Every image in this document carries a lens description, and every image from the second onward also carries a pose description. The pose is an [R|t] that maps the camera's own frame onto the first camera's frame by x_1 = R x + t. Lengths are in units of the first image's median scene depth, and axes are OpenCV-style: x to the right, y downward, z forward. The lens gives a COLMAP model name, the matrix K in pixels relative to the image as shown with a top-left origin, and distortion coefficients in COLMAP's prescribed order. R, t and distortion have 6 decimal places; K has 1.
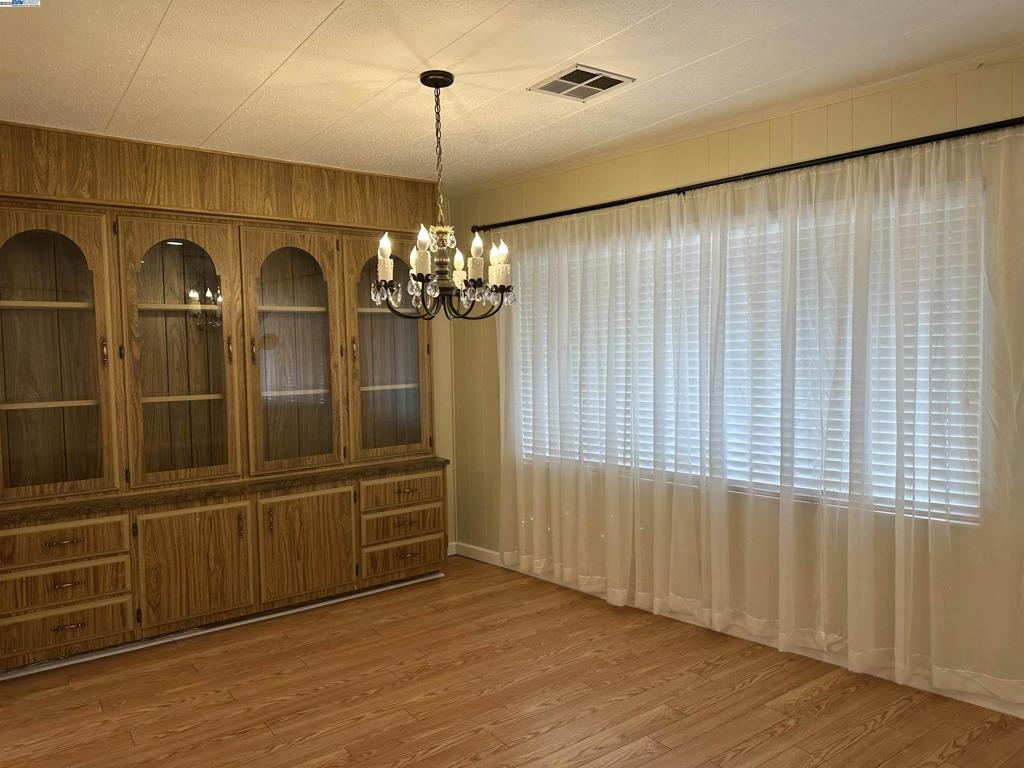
lens RADIAL K [[703.8, 0, 512.0], [0, 703.8, 384.0], [0, 0, 1]] dist [0.123664, -0.169563]
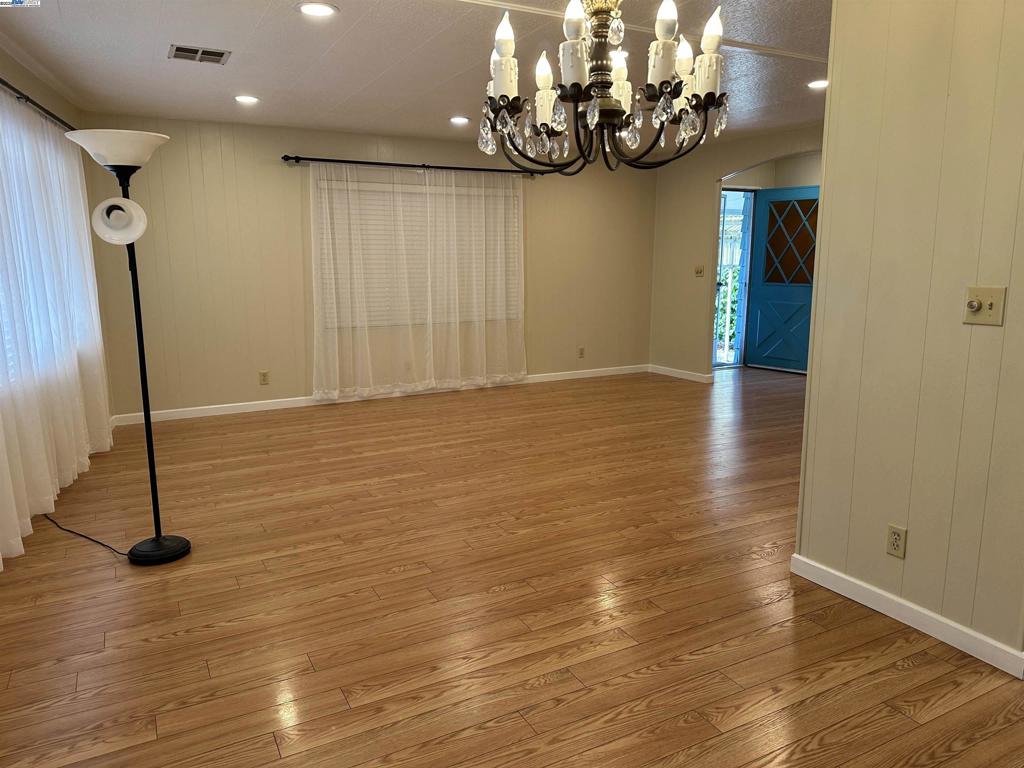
lens RADIAL K [[720.6, 0, 515.6], [0, 720.6, 388.2], [0, 0, 1]] dist [0.058188, -0.052760]
pose [[-0.990607, 0.002836, 0.136713, -0.086334], [0.035168, 0.971438, 0.234673, -0.046491], [-0.132143, 0.237277, -0.962413, 1.249455]]
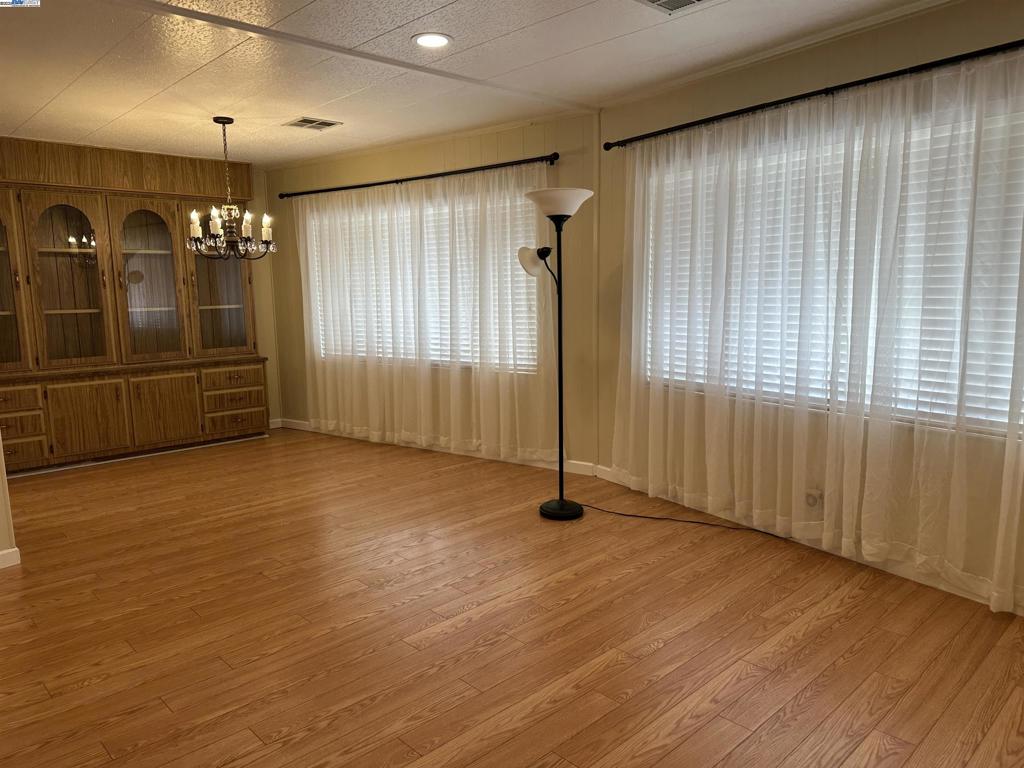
lens RADIAL K [[720.6, 0, 515.6], [0, 720.6, 388.2], [0, 0, 1]] dist [0.058188, -0.052760]
pose [[0.990702, -0.016815, 0.135008, 0.260632], [0.005634, 0.996552, 0.082779, 0.059684], [-0.135934, -0.081249, 0.987381, -0.674001]]
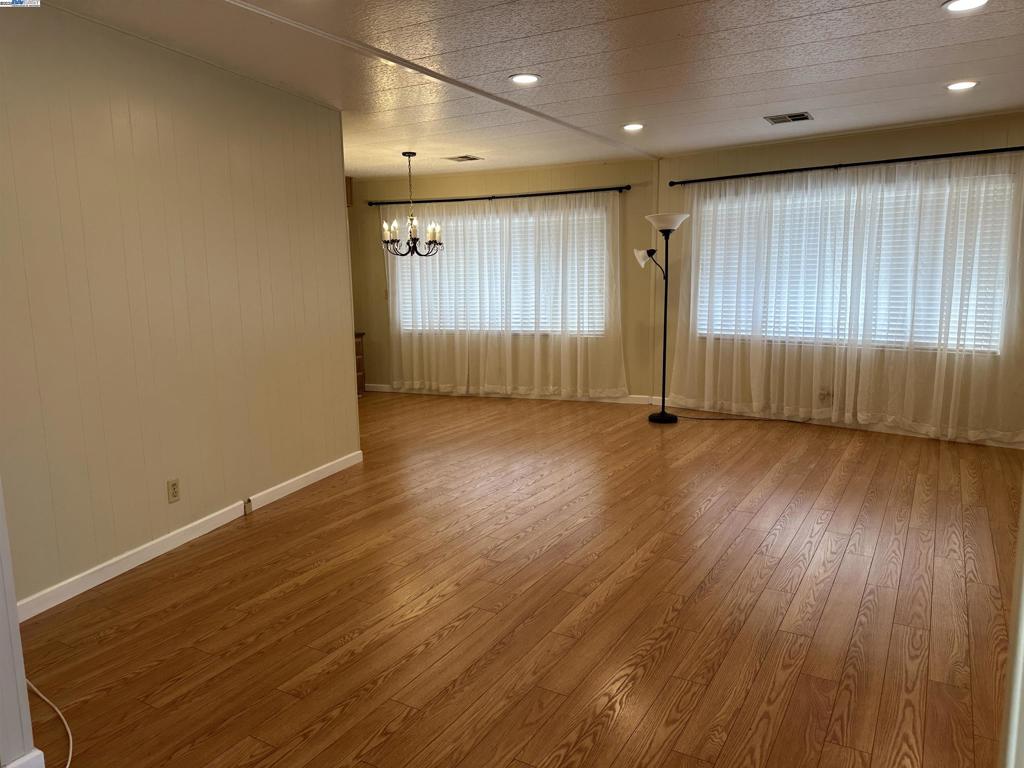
lens RADIAL K [[717.5, 0, 512.0], [0, 717.5, 384.0], [0, 0, 1]] dist [0.122659, -0.185911]
pose [[0.918154, -0.052873, 0.392681, -0.582861], [0.019139, 0.995818, 0.089332, 0.096579], [-0.395762, -0.074504, 0.915326, -1.061016]]
